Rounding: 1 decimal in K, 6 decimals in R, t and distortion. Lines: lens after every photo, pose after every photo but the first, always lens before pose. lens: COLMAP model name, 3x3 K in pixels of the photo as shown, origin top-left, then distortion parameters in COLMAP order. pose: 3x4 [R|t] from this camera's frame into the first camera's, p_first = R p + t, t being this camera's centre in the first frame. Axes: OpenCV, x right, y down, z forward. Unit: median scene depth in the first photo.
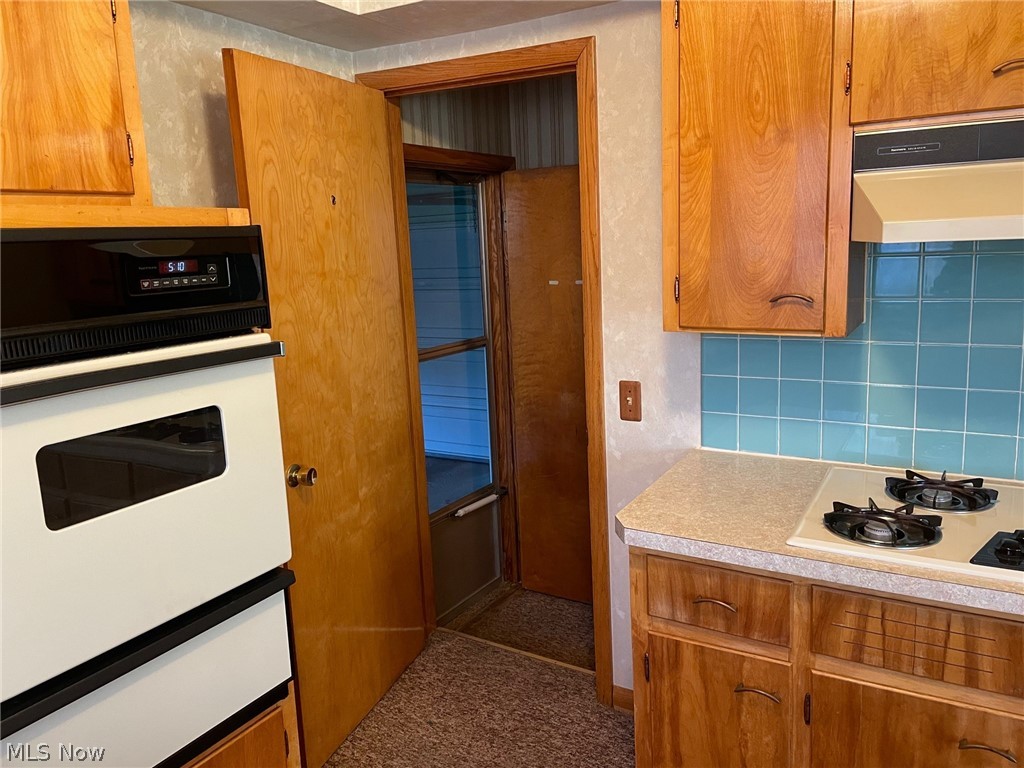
lens RADIAL K [[774.5, 0, 528.1], [0, 774.5, 373.9], [0, 0, 1]] dist [0.066949, -0.083506]
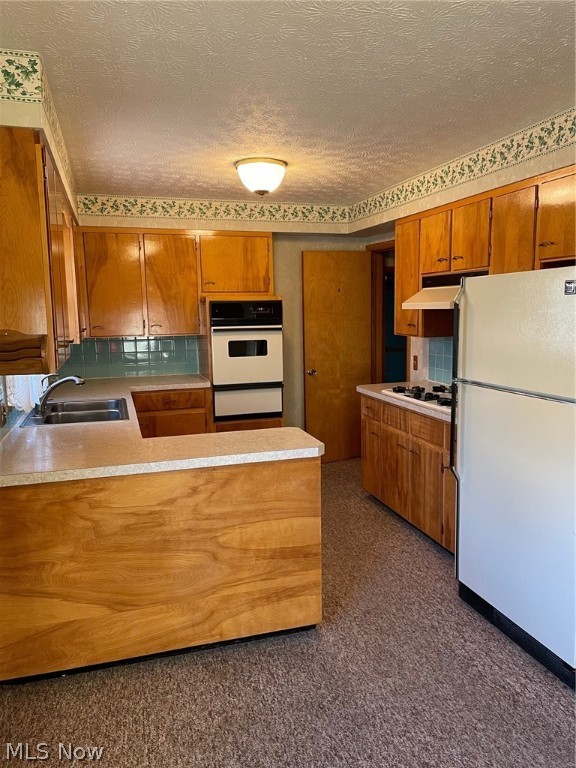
lens RADIAL K [[580.8, 0, 288.0], [0, 580.8, 384.0], [0, 0, 1]] dist [0.066949, -0.083506]
pose [[0.732037, 0.118957, -0.670799, 1.190058], [-0.130399, 0.990898, 0.033419, 0.099215], [0.668669, 0.063008, 0.740886, -0.838825]]
